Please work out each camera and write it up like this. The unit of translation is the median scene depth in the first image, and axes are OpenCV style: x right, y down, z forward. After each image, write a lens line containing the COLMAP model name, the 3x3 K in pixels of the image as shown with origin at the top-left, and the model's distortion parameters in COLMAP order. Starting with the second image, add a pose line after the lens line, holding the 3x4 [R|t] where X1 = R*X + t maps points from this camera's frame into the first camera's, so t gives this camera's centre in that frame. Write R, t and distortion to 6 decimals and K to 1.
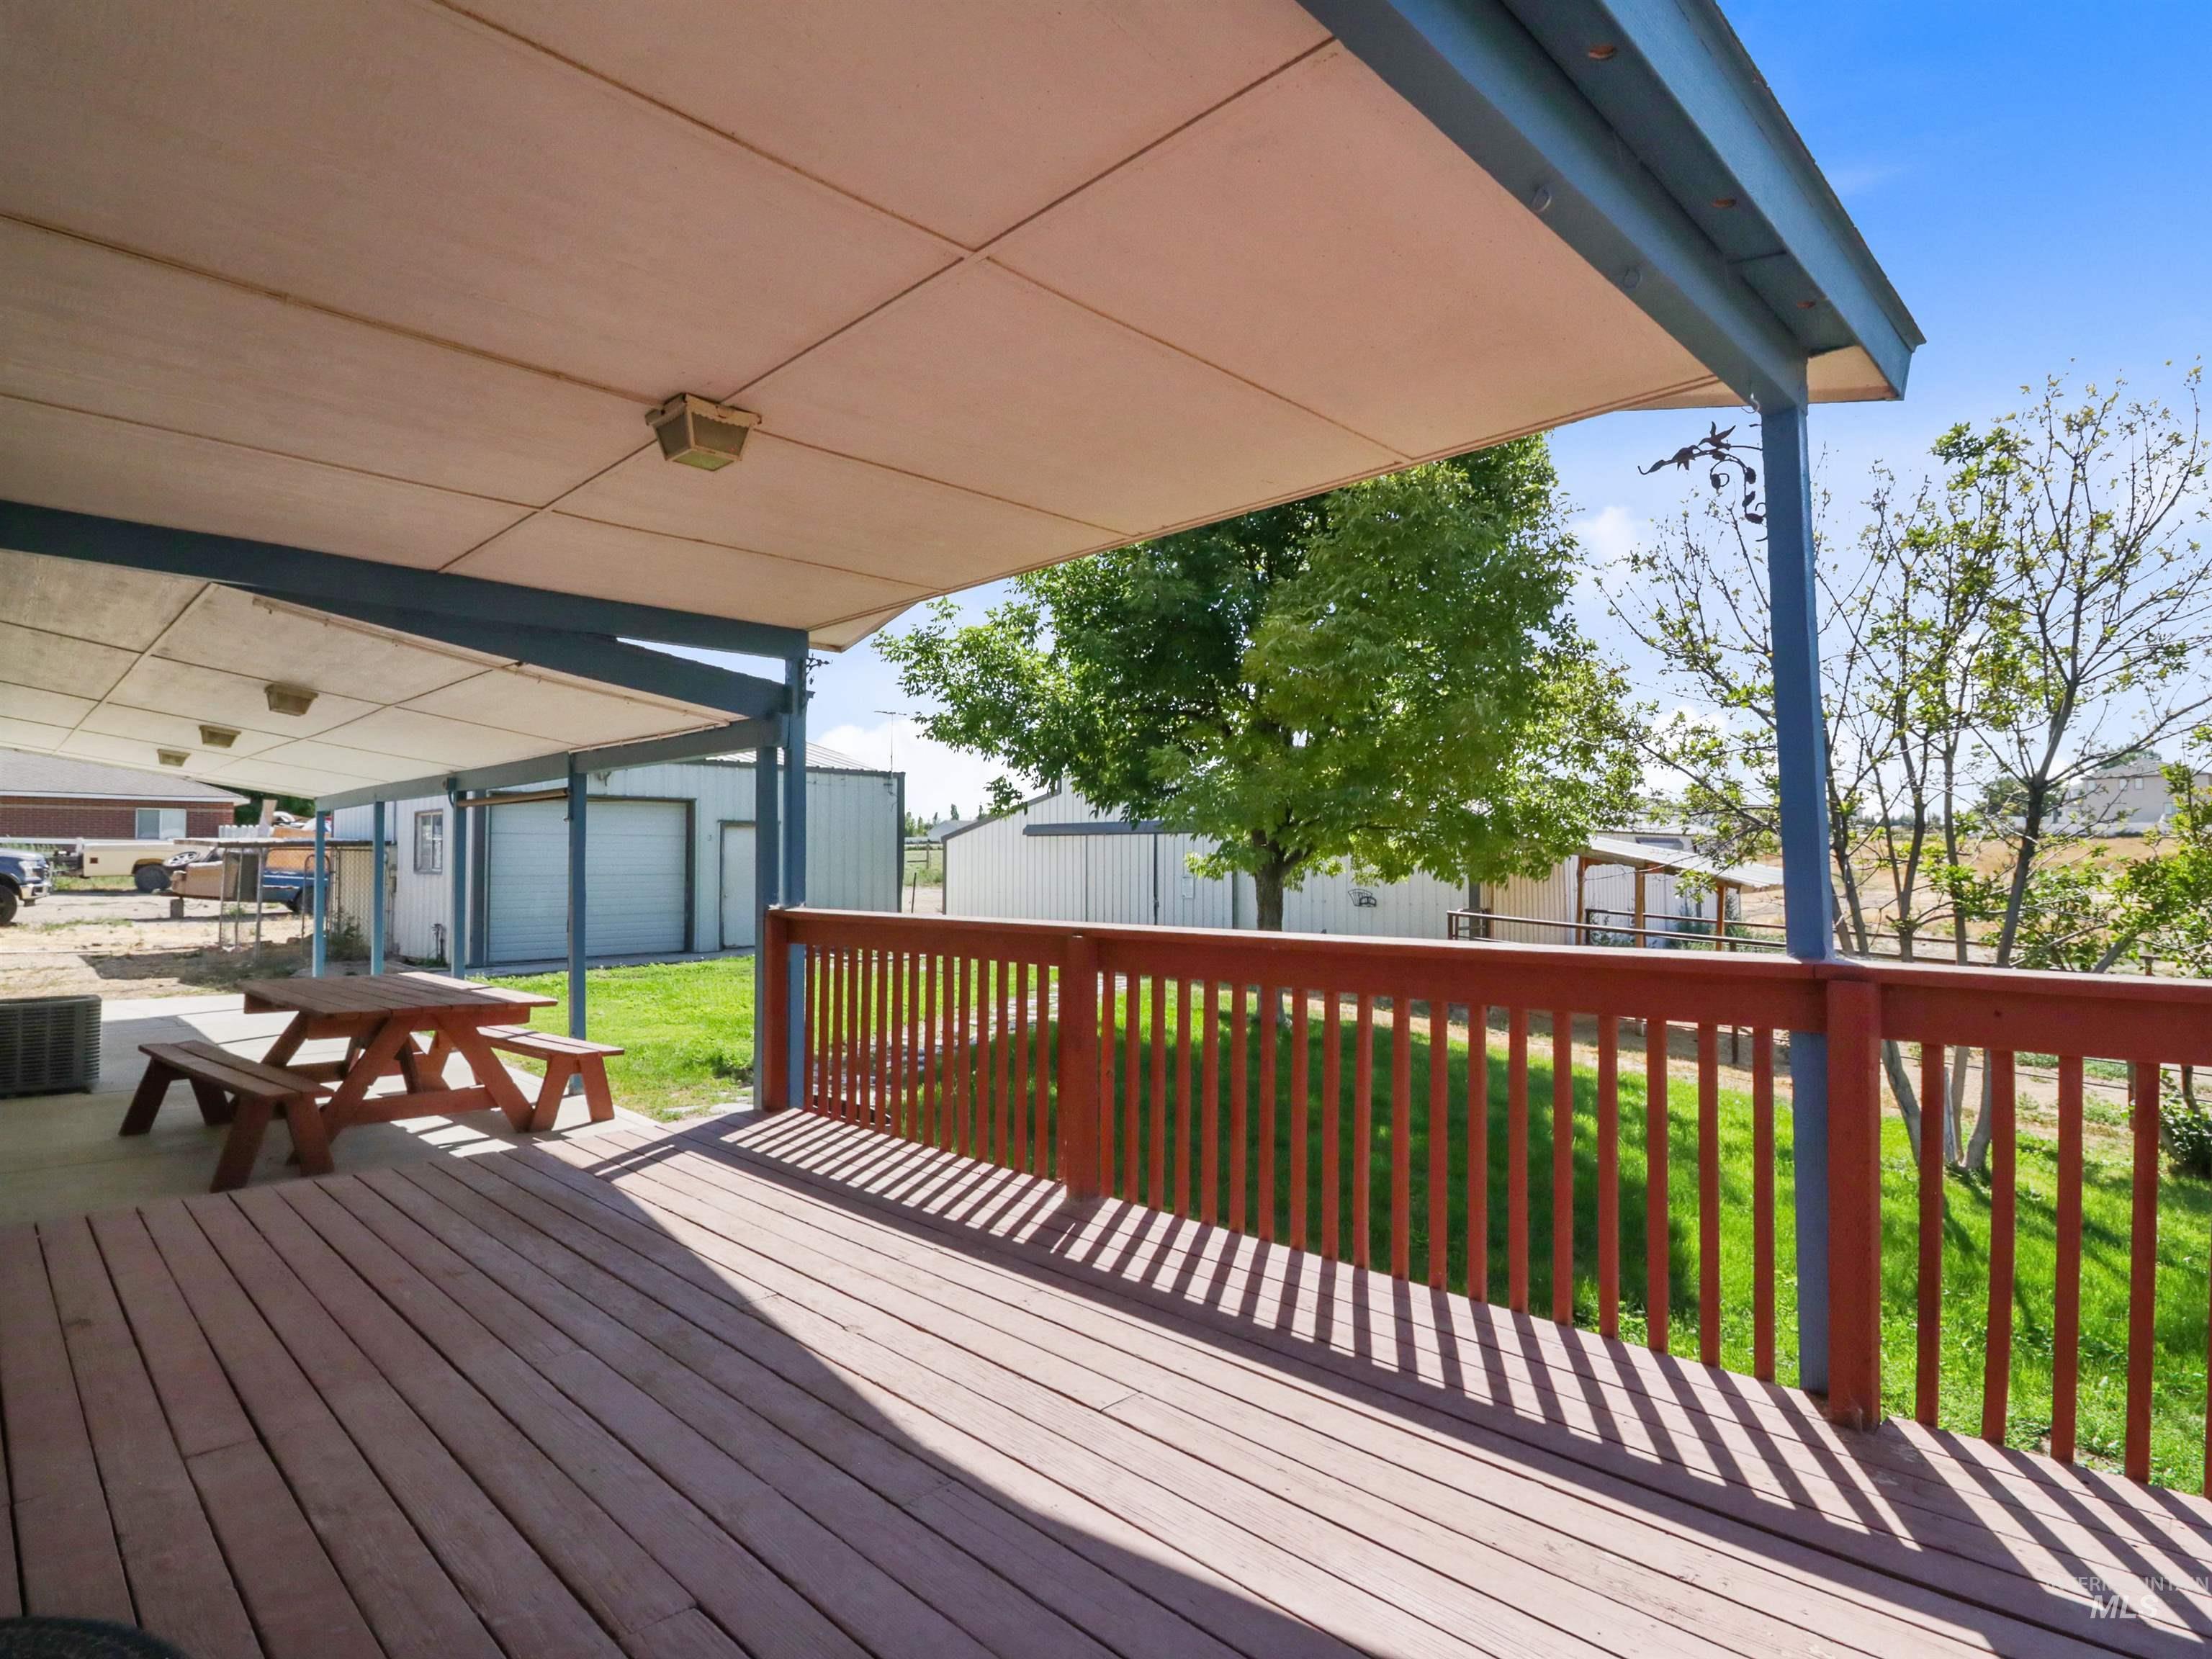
lens RADIAL K [[1166.6, 0, 1102.3], [0, 1166.6, 837.9], [0, 0, 1]] dist [-0.025141, -0.001678]
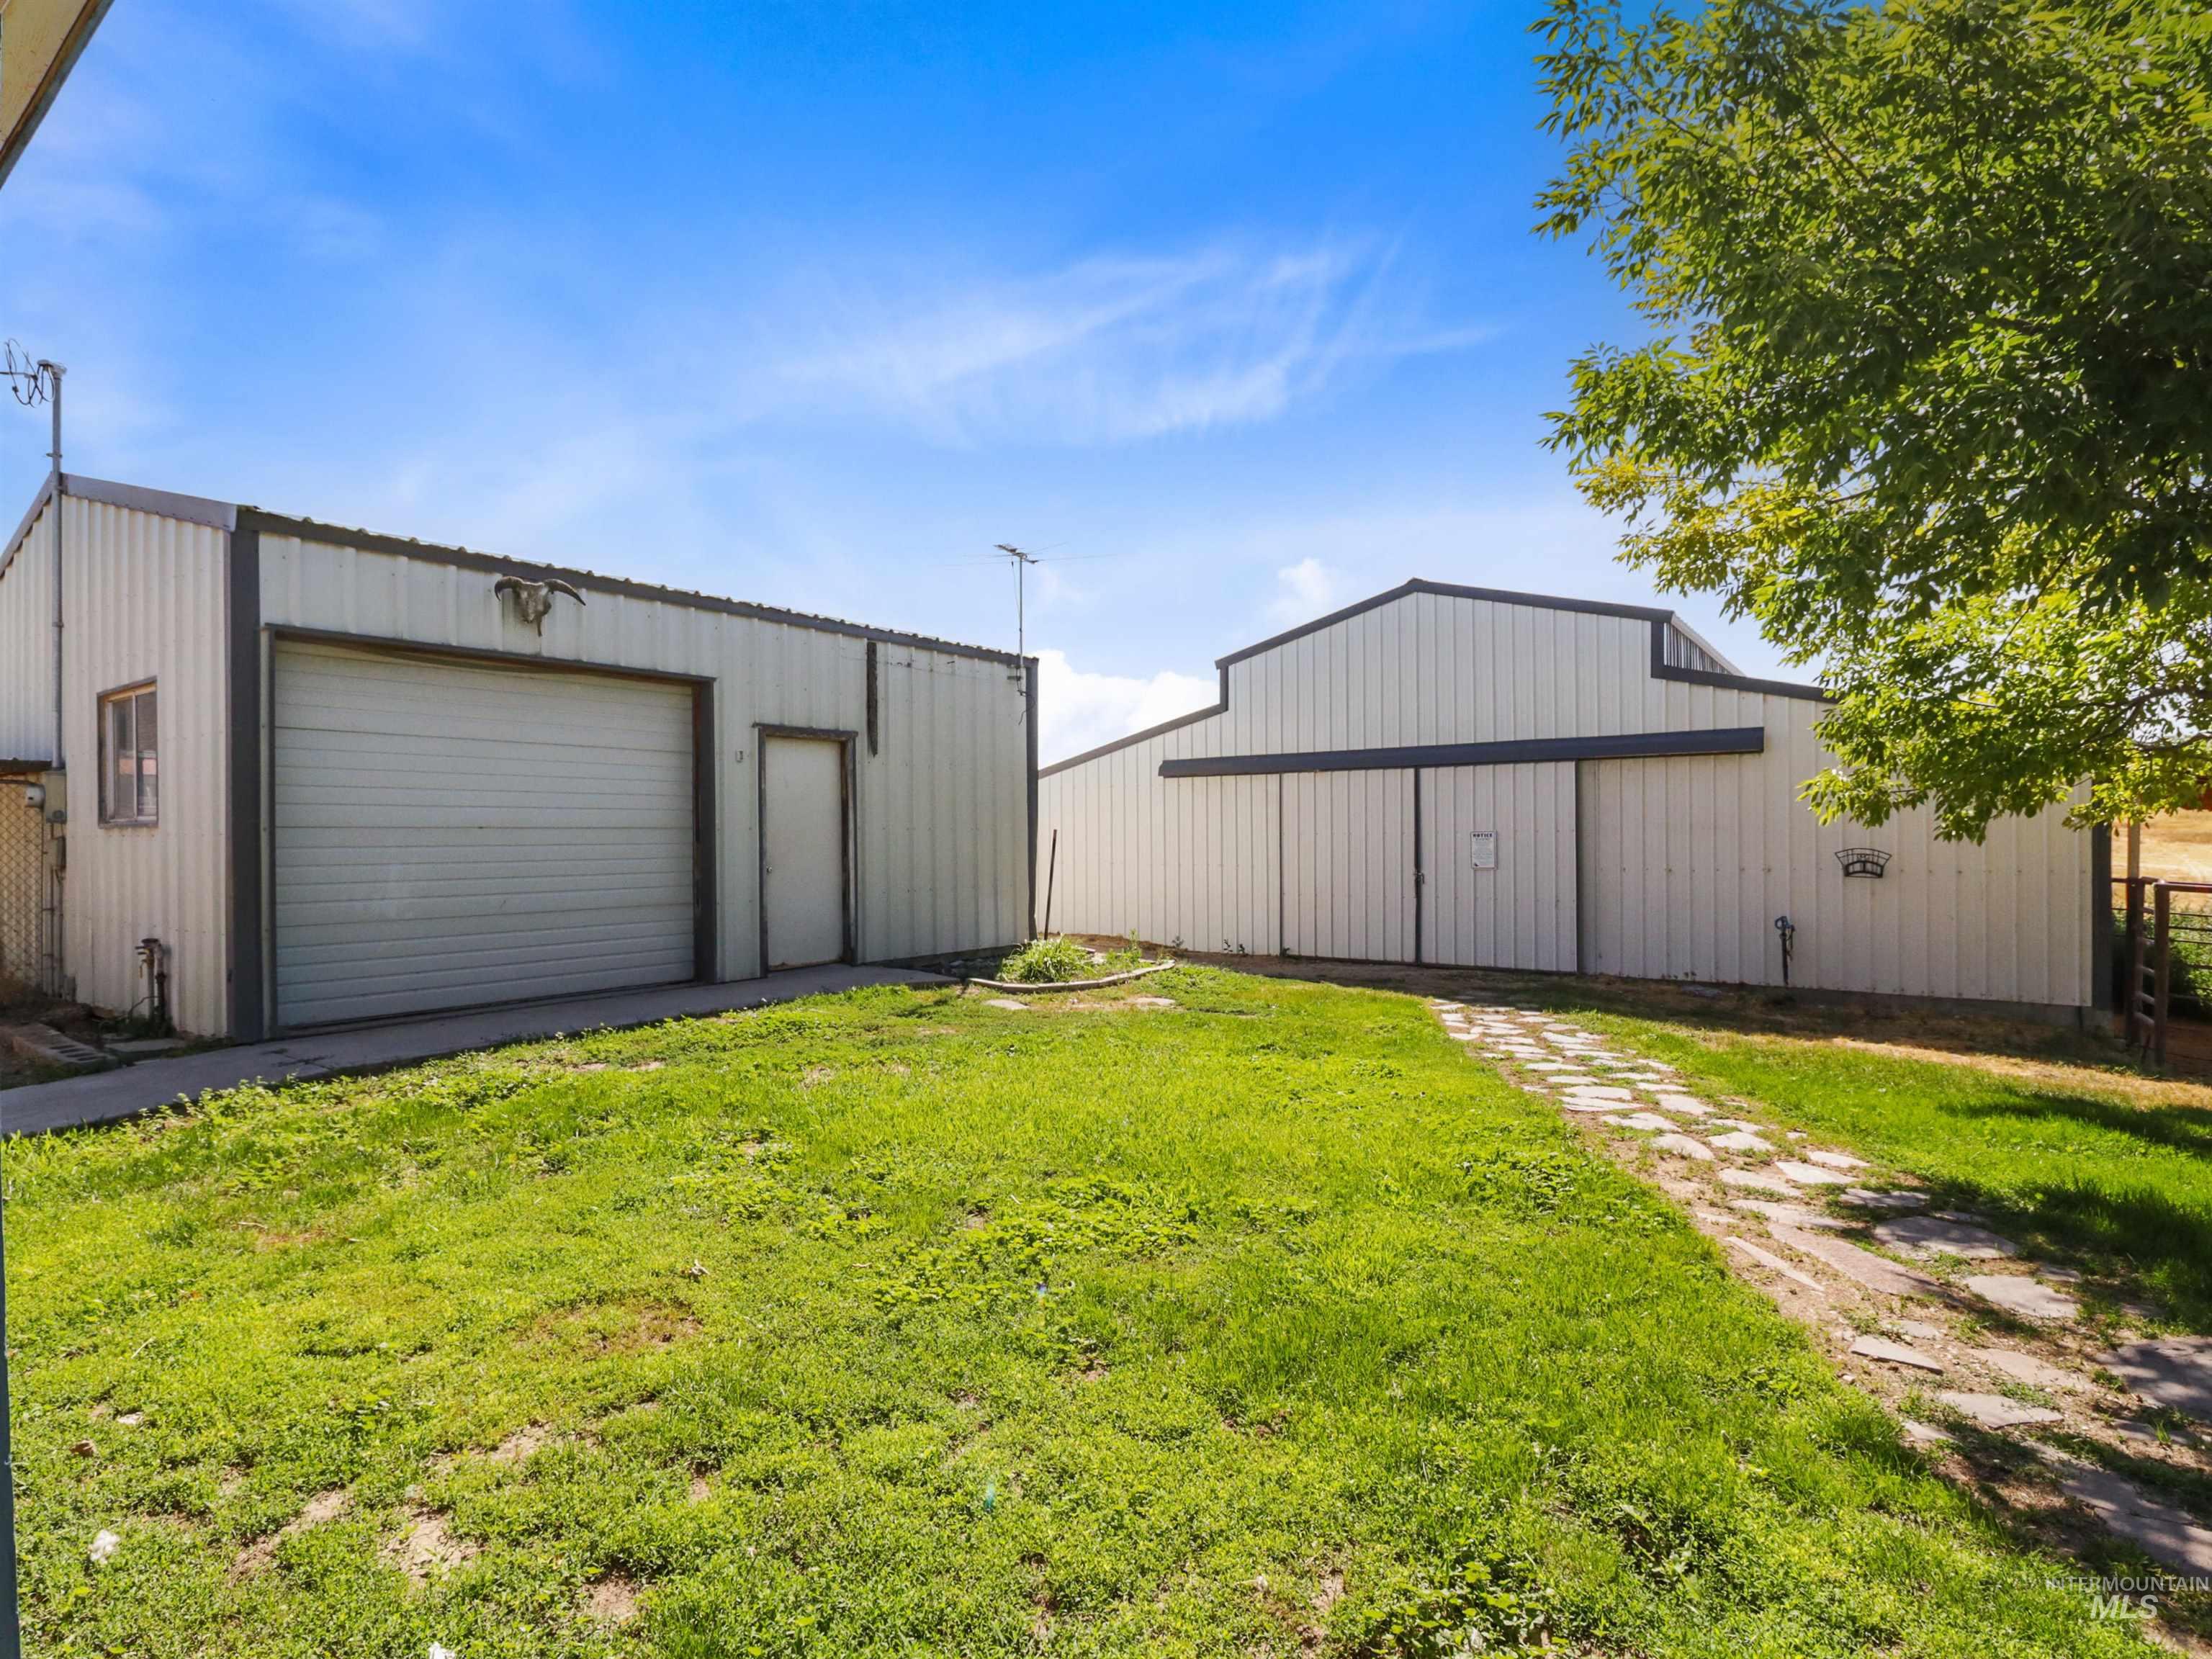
lens RADIAL K [[1154.4, 0, 1051.6], [0, 1154.4, 834.0], [0, 0, 1]] dist [-0.000734, -0.000463]
pose [[0.994099, -0.006494, 0.108278, -0.355425], [0.005126, 0.999903, 0.012916, 0.038428], [-0.108351, -0.012284, 0.994037, 0.666114]]
